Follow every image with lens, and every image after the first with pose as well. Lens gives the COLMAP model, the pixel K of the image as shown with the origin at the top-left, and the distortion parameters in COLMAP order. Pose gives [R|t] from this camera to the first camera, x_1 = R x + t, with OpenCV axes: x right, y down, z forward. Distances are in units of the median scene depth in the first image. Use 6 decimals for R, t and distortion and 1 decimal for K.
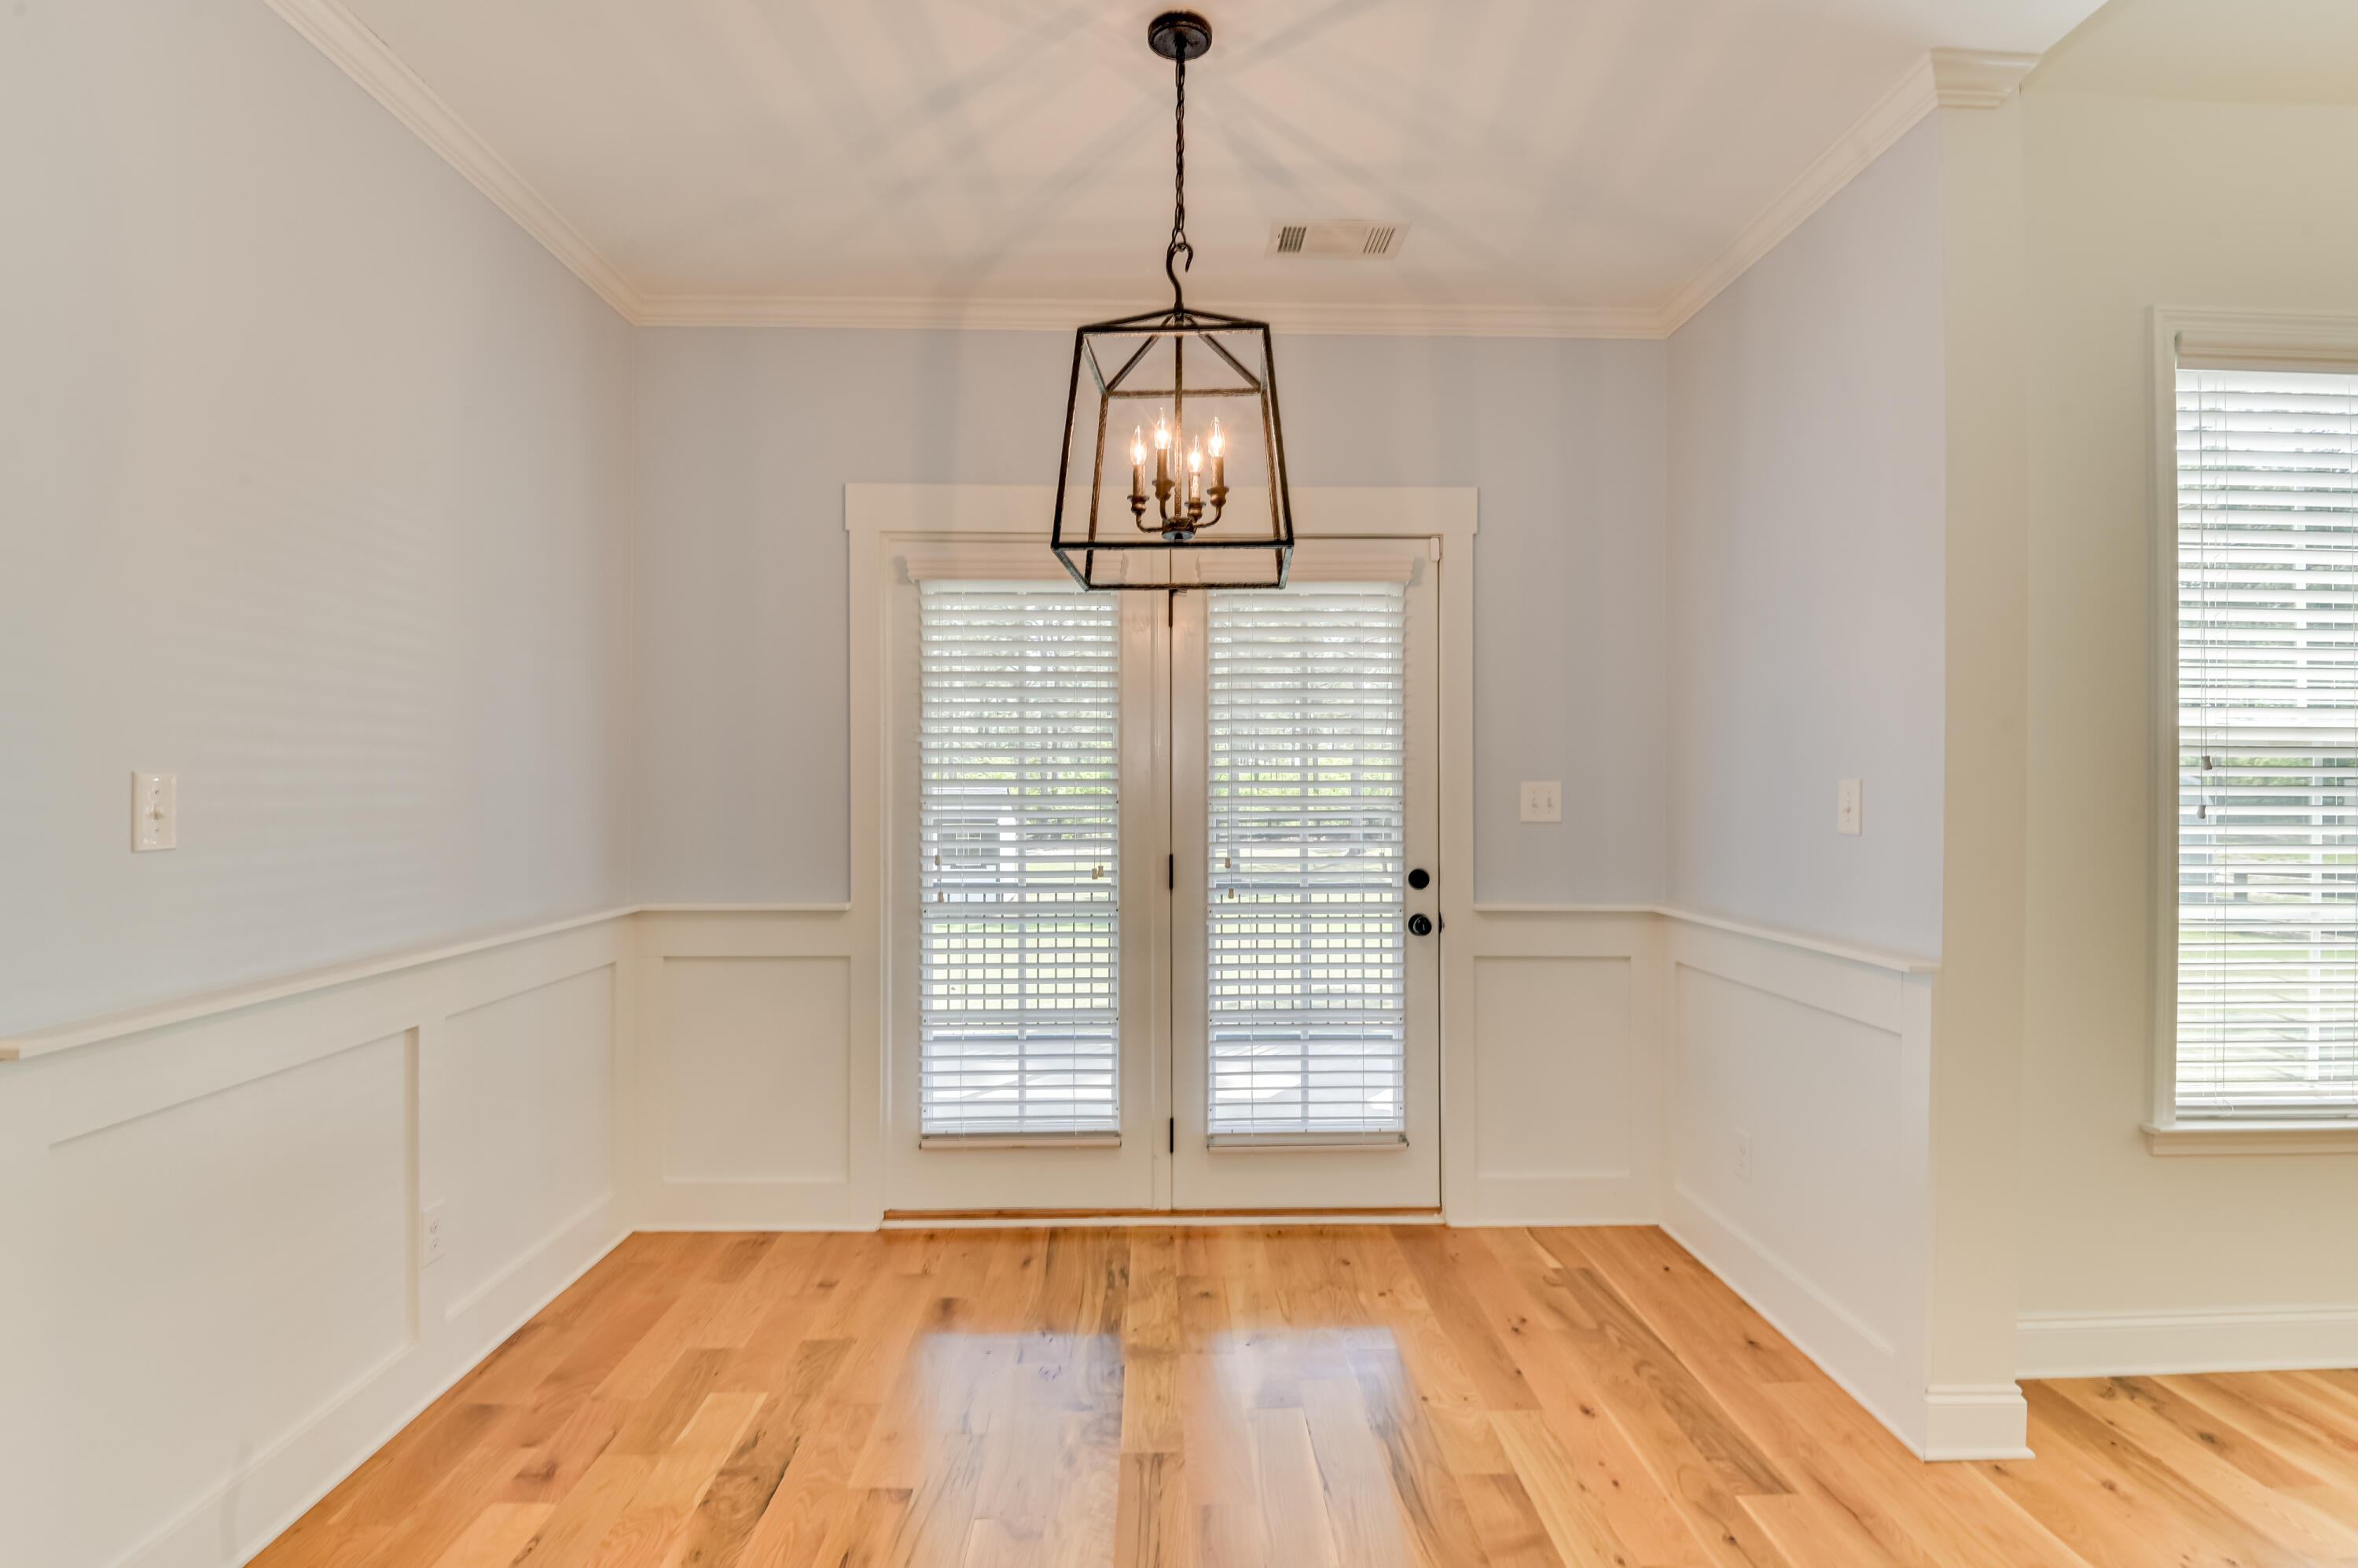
lens RADIAL K [[1115.8, 0, 1179.0], [0, 1115.8, 784.0], [0, 0, 1]] dist [0.000239, -0.000002]
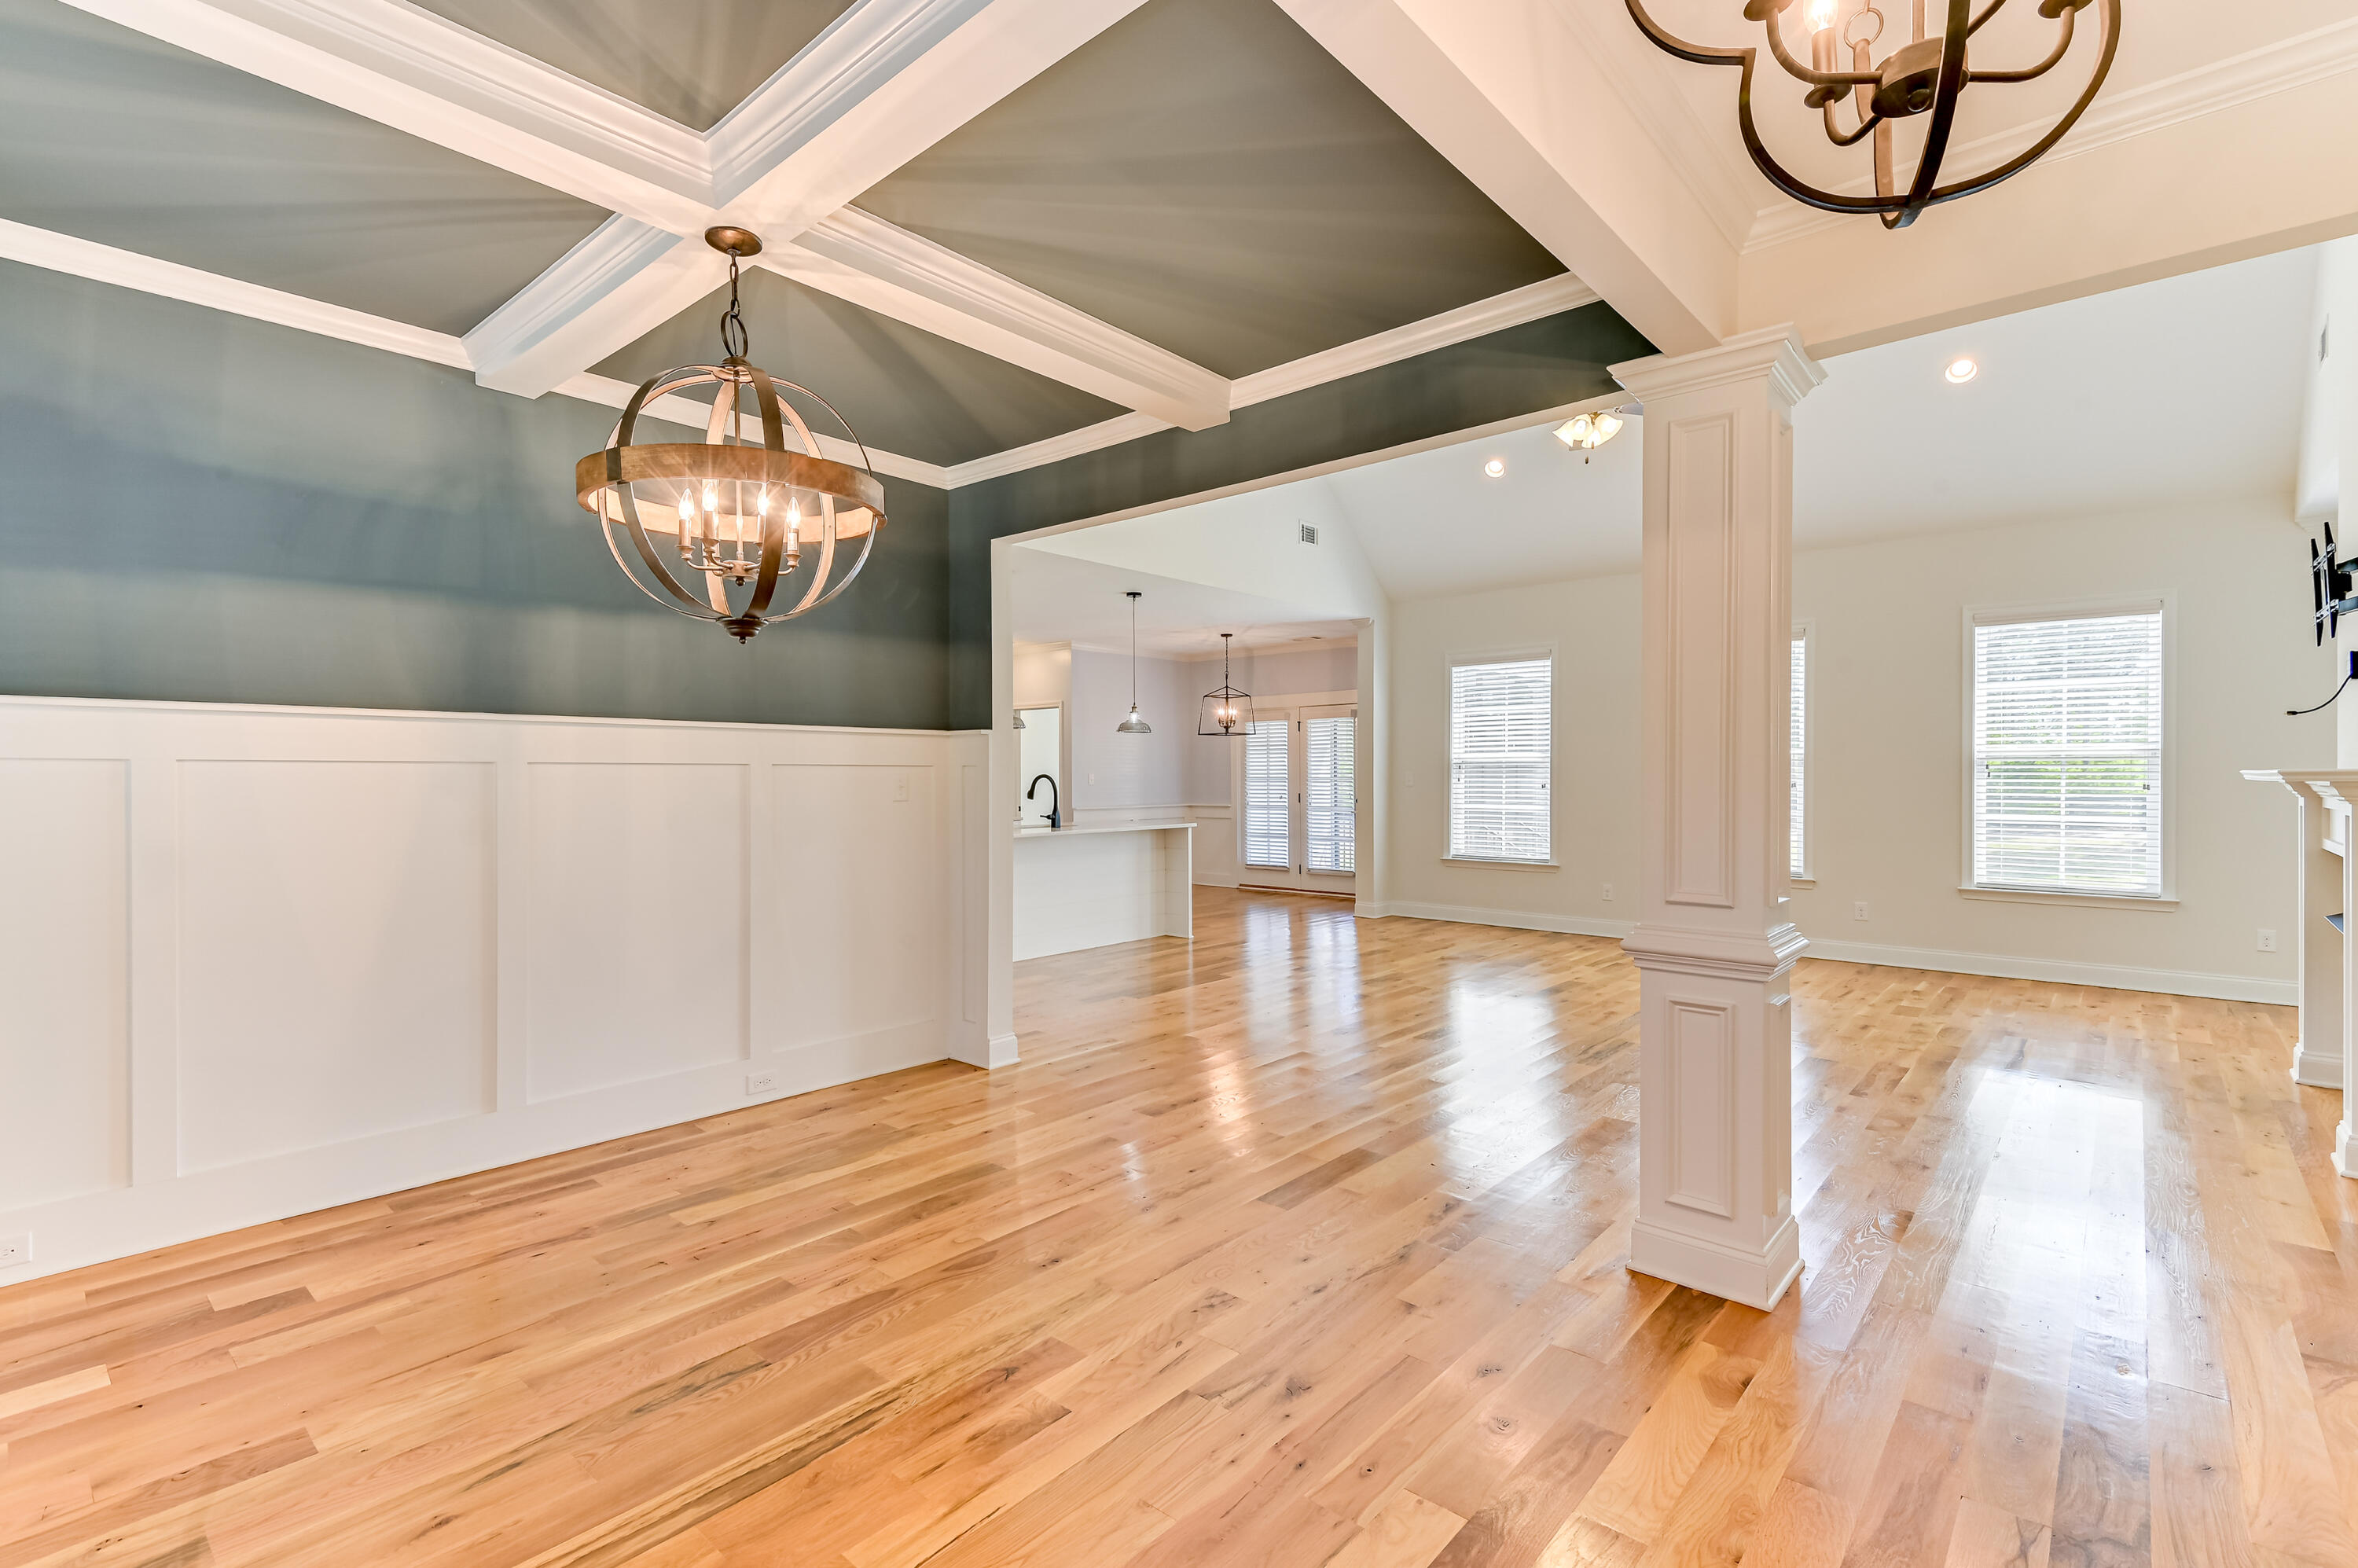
lens RADIAL K [[1088.5, 0, 1179.0], [0, 1088.5, 784.0], [0, 0, 1]] dist [-0.001964, -0.022899]
pose [[0.733715, -0.000188, -0.679457, 2.188500], [0.004873, 0.999976, 0.004986, 0.012219], [0.679440, -0.006970, 0.733698, -1.953285]]
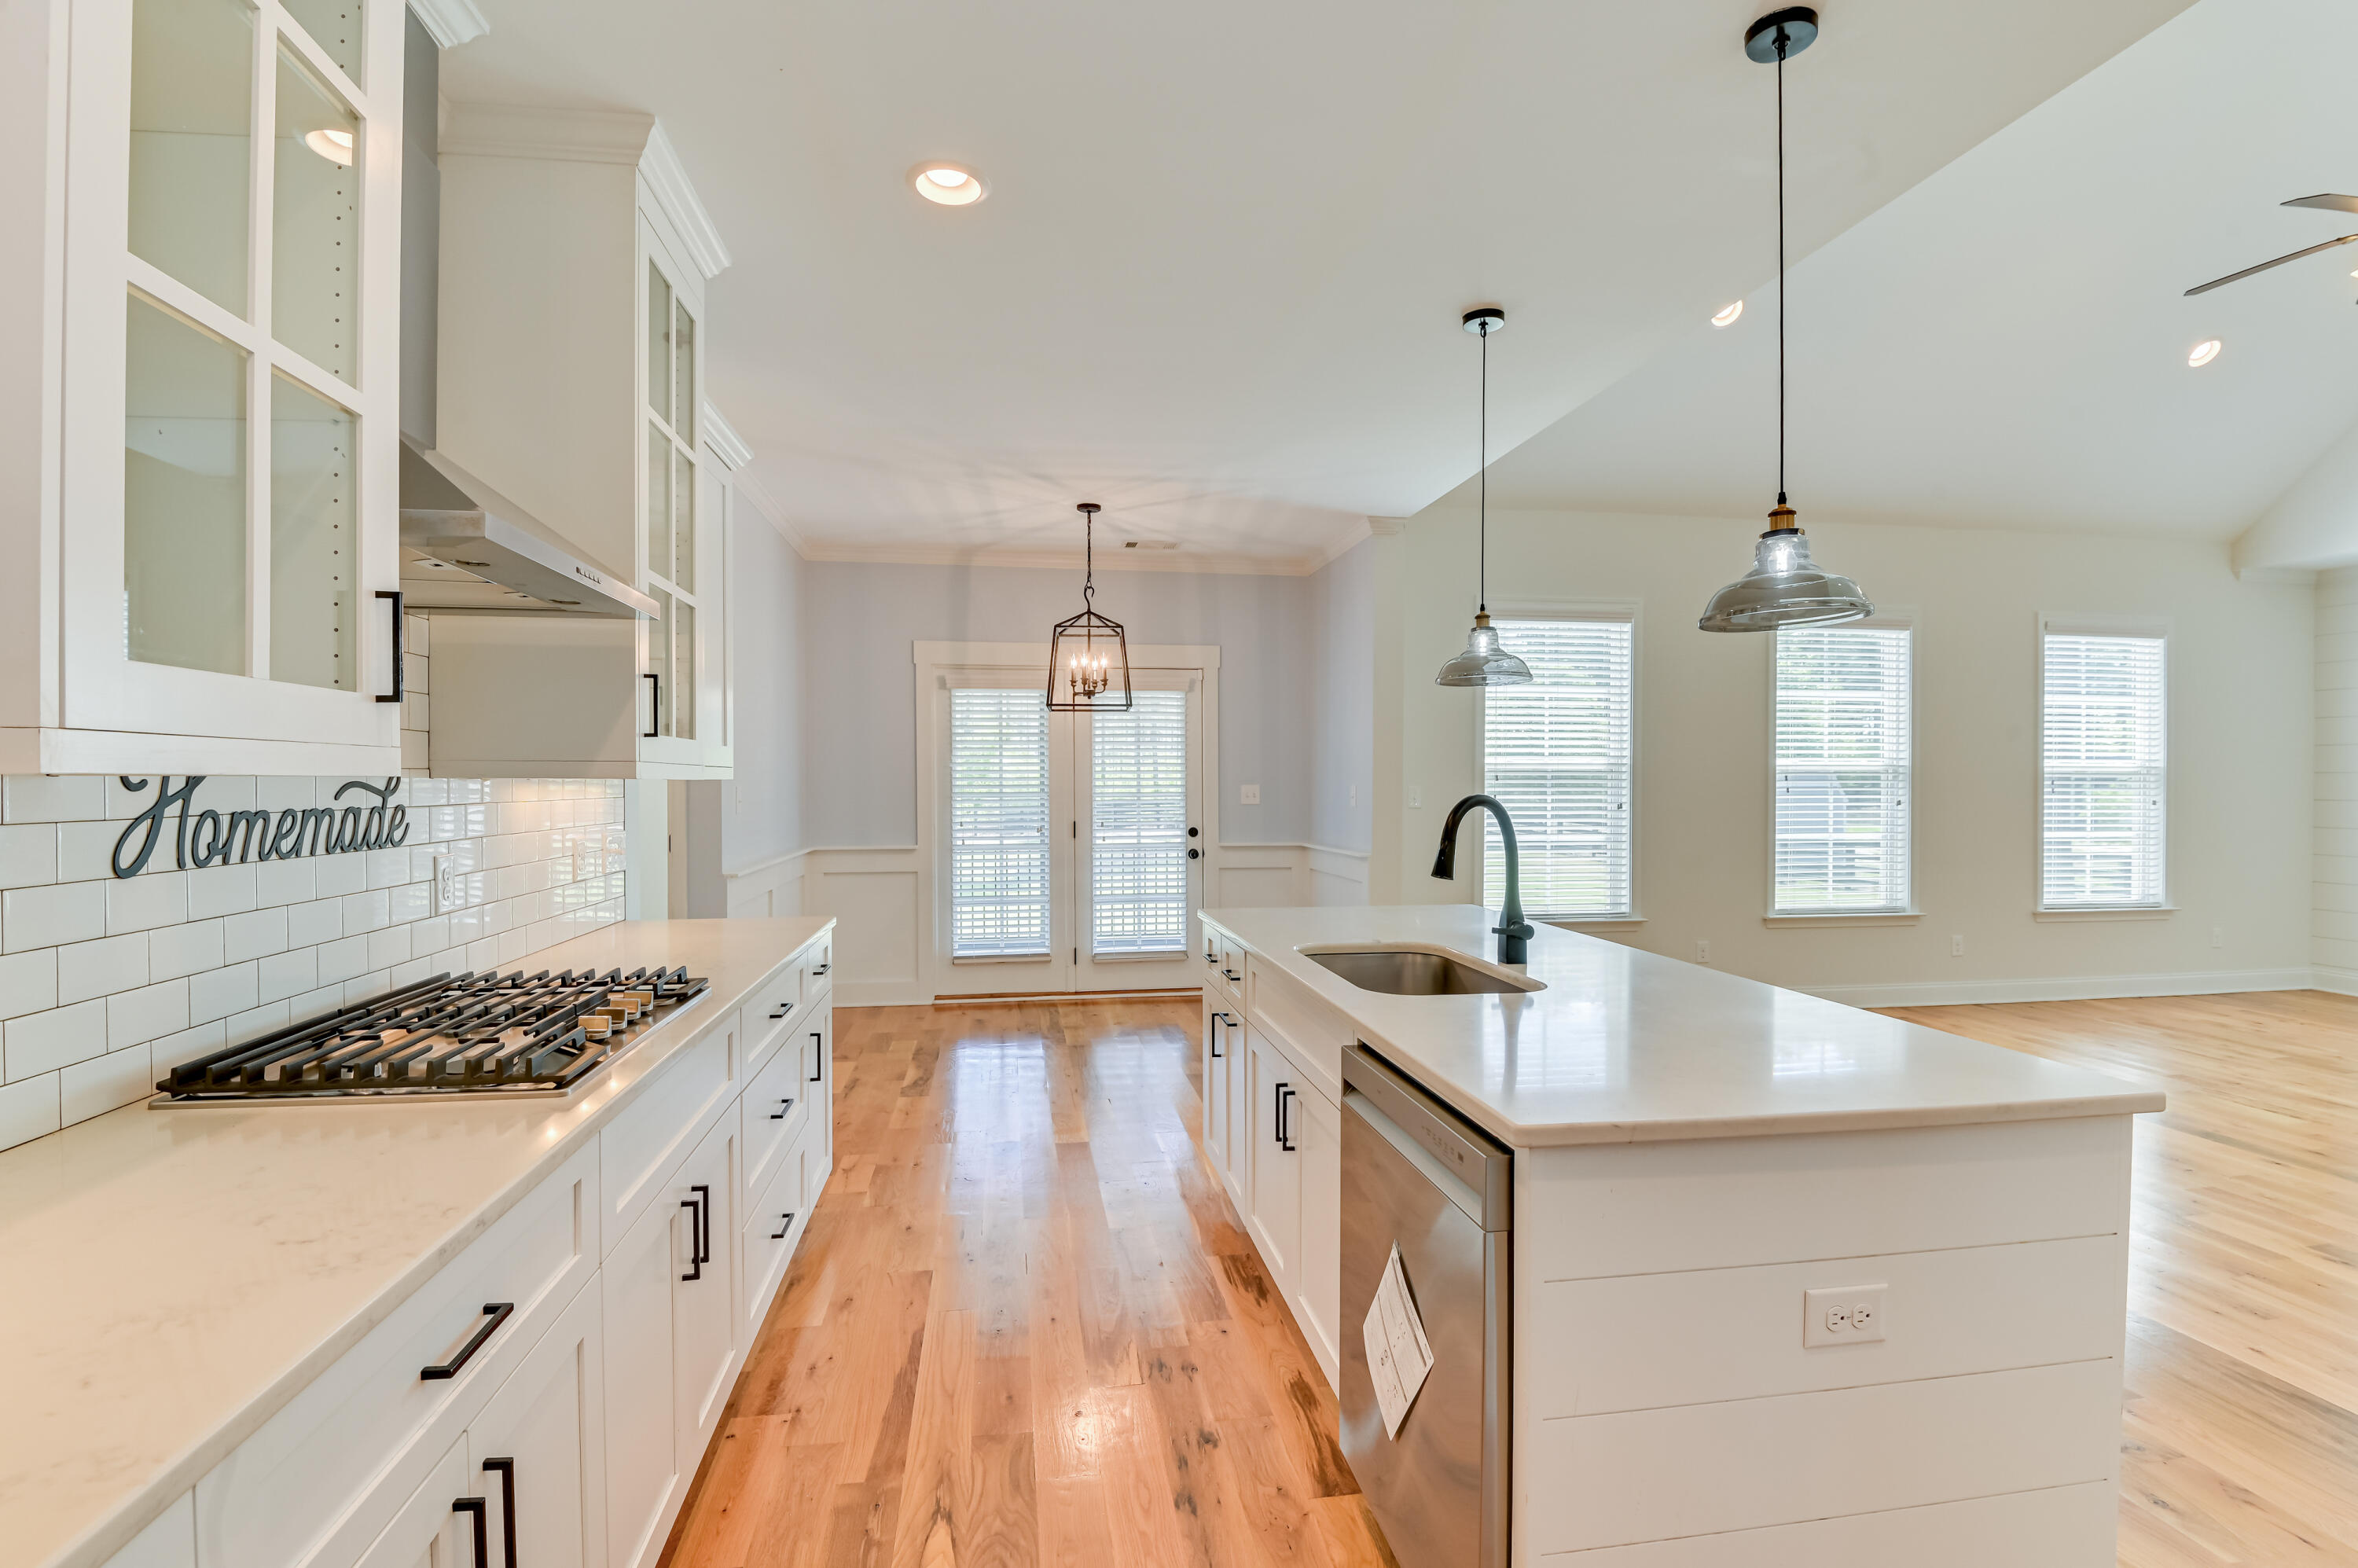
lens RADIAL K [[1088.5, 0, 1179.0], [0, 1088.5, 784.0], [0, 0, 1]] dist [-0.001964, -0.022899]
pose [[0.990127, -0.003225, 0.140134, -0.099723], [0.002796, 0.999991, 0.003256, -0.012074], [-0.140143, -0.002832, 0.990127, -1.046171]]
